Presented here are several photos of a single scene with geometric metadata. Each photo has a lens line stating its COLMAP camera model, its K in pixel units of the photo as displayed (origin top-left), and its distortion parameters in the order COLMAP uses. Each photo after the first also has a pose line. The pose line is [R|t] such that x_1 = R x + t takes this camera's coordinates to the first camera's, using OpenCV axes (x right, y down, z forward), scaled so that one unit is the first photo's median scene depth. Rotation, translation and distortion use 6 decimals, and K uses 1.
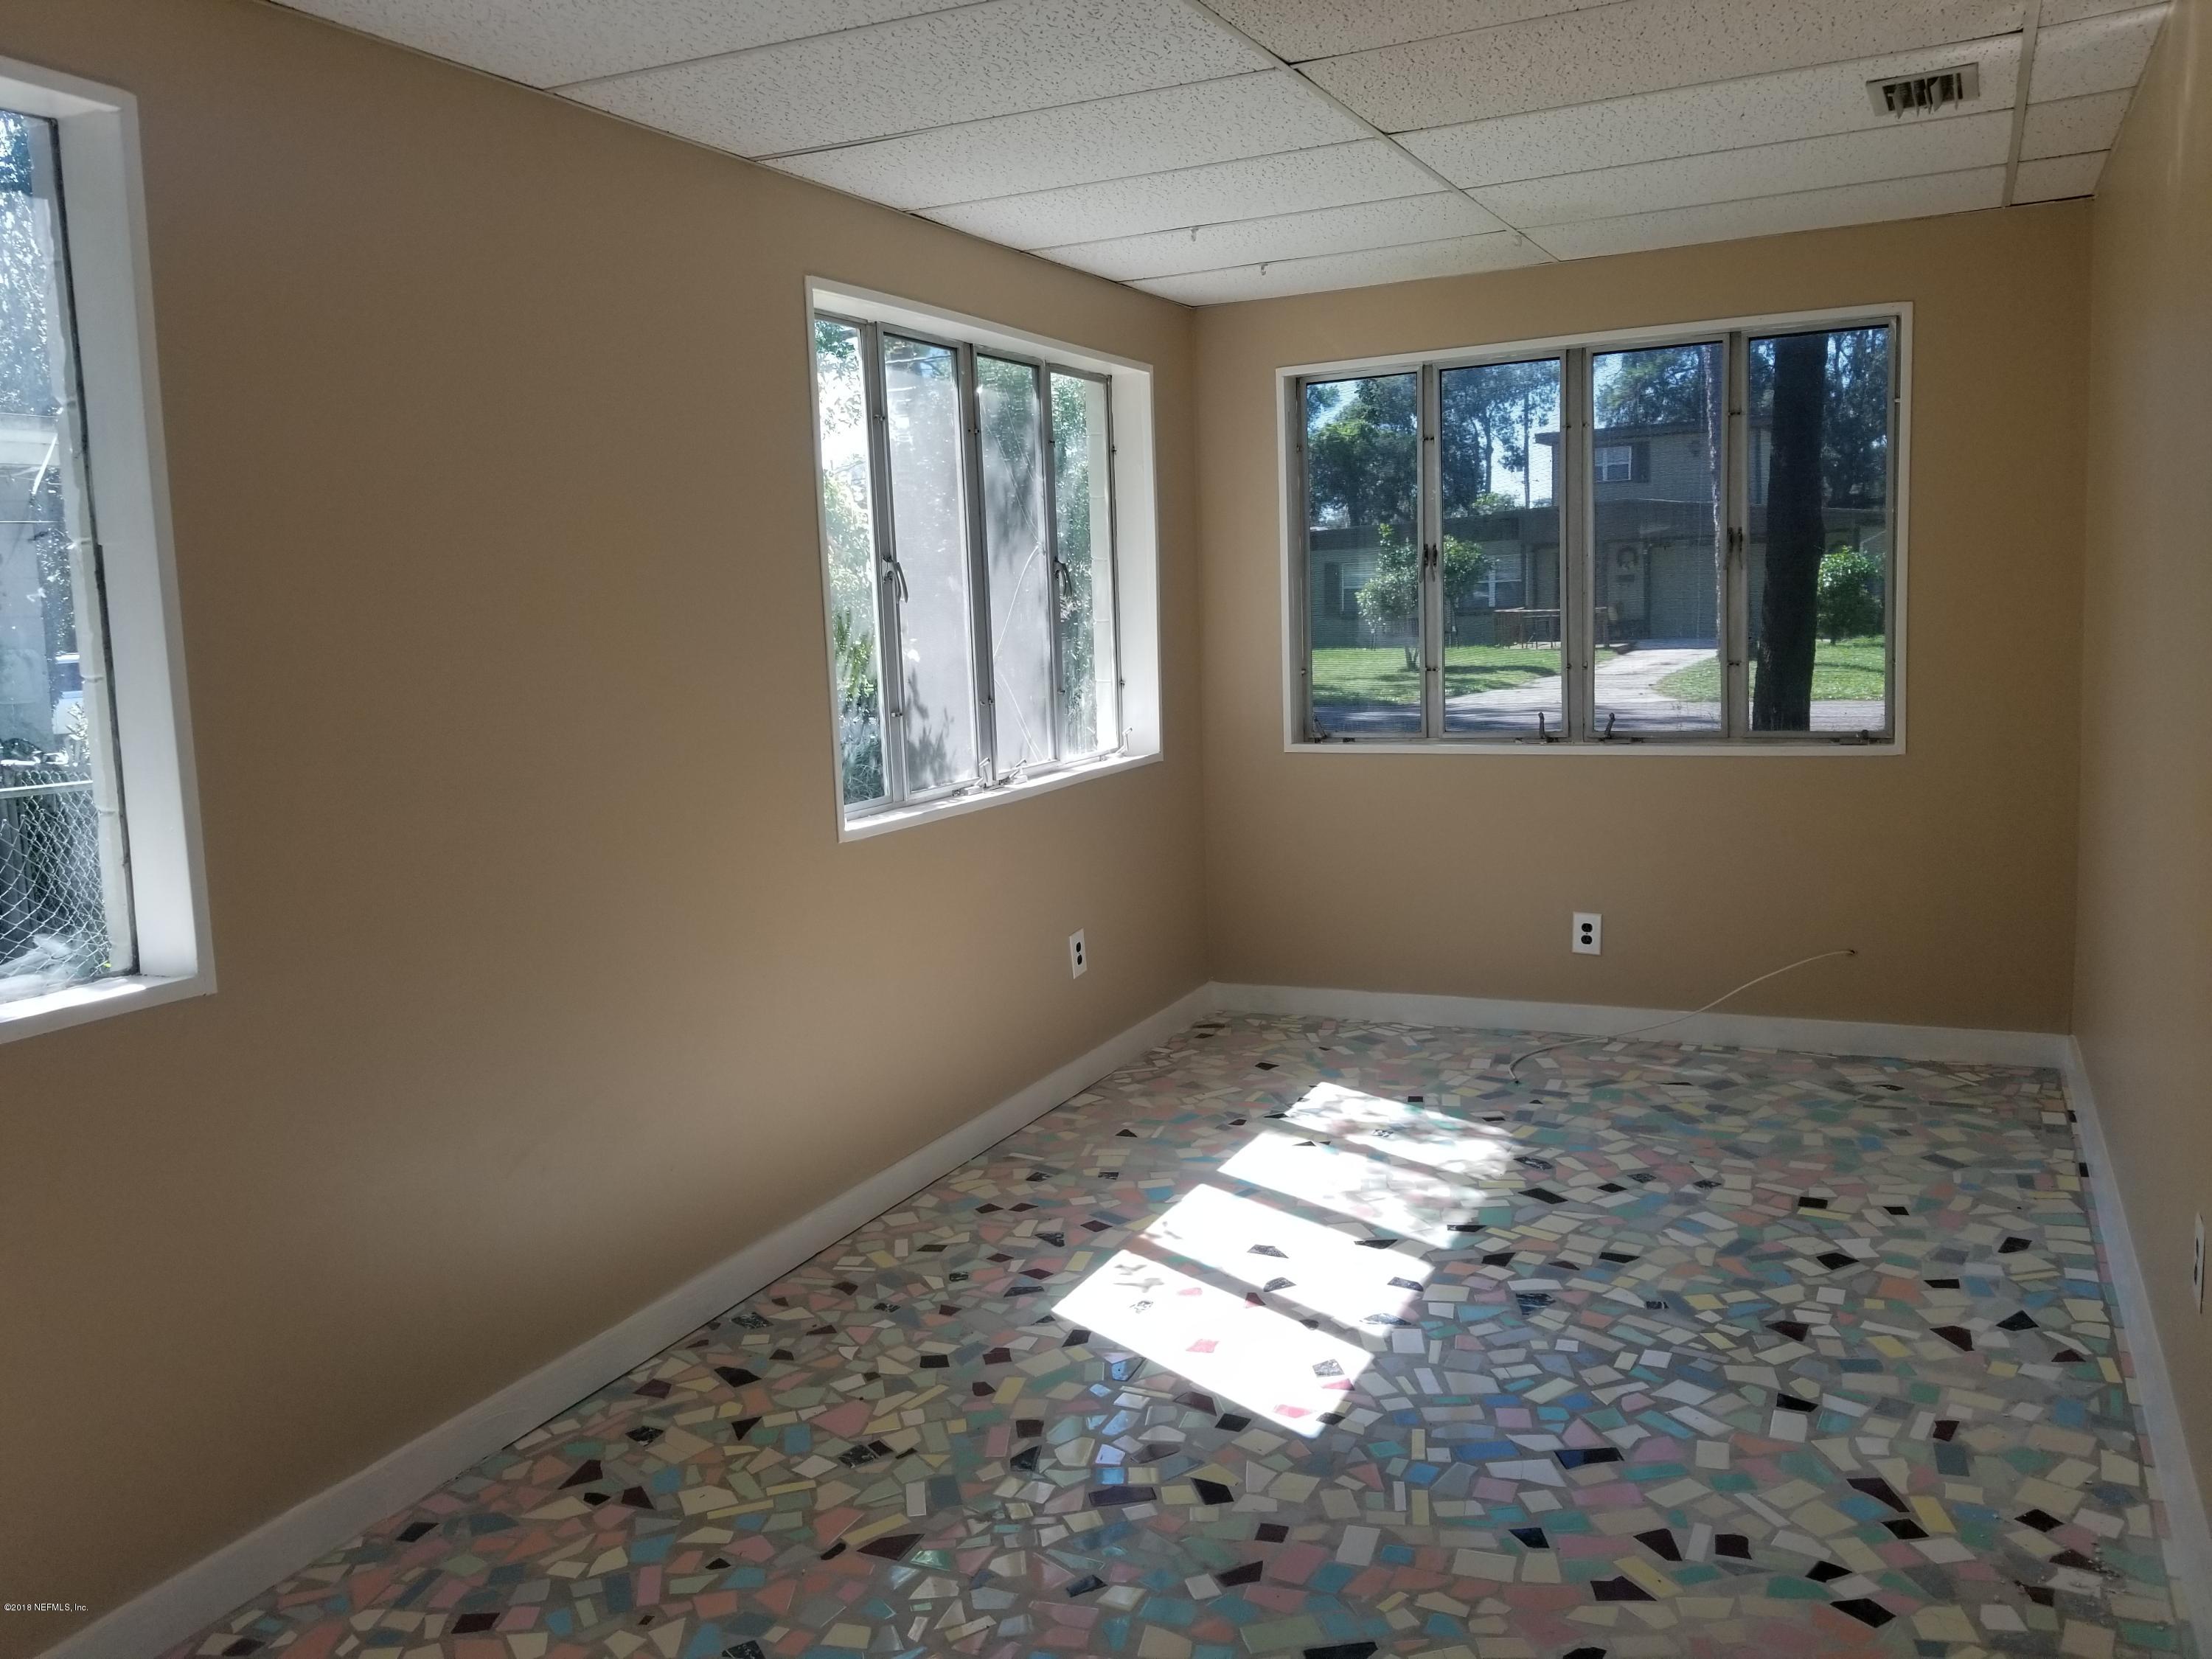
lens RADIAL K [[1729.7, 0, 1087.1], [0, 1729.7, 767.0], [0, 0, 1]] dist [0.113431, -0.177369]
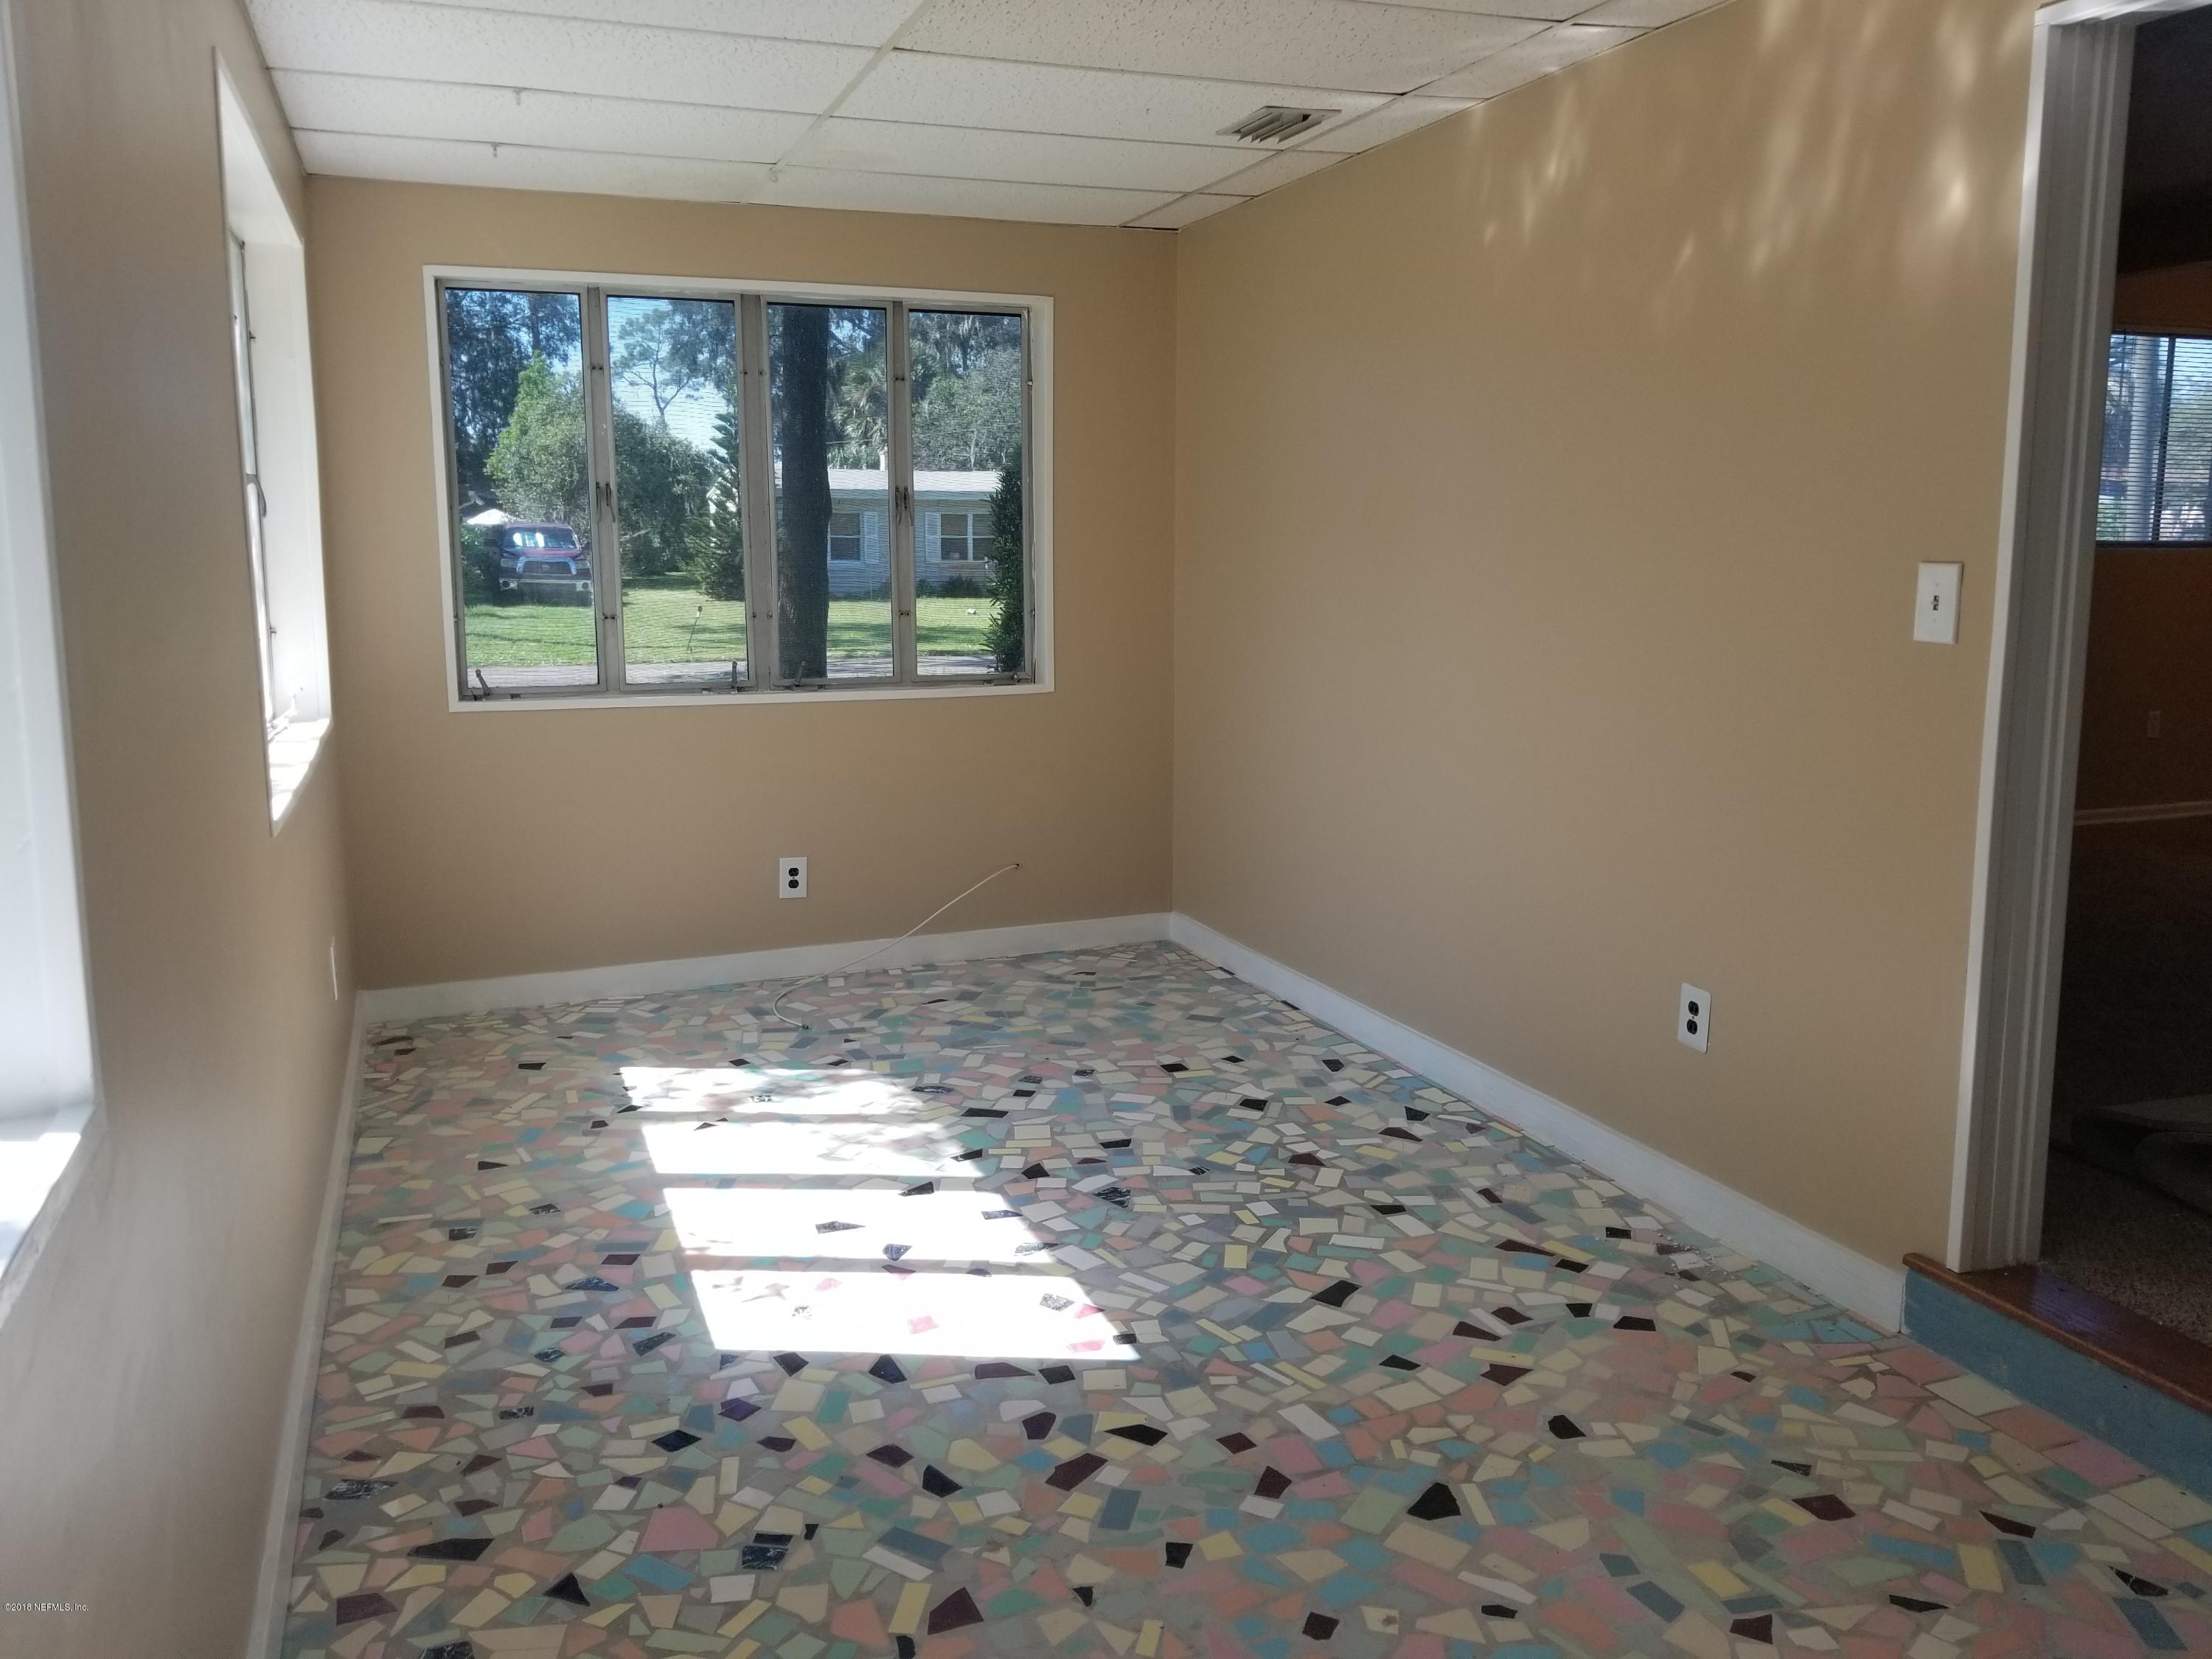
lens RADIAL K [[1729.7, 0, 1087.1], [0, 1729.7, 767.0], [0, 0, 1]] dist [0.113431, -0.177369]
pose [[0.683712, -0.059134, 0.727352, -0.486864], [0.048400, 0.998191, 0.035657, 0.004522], [-0.728145, 0.010825, 0.685337, 0.266216]]
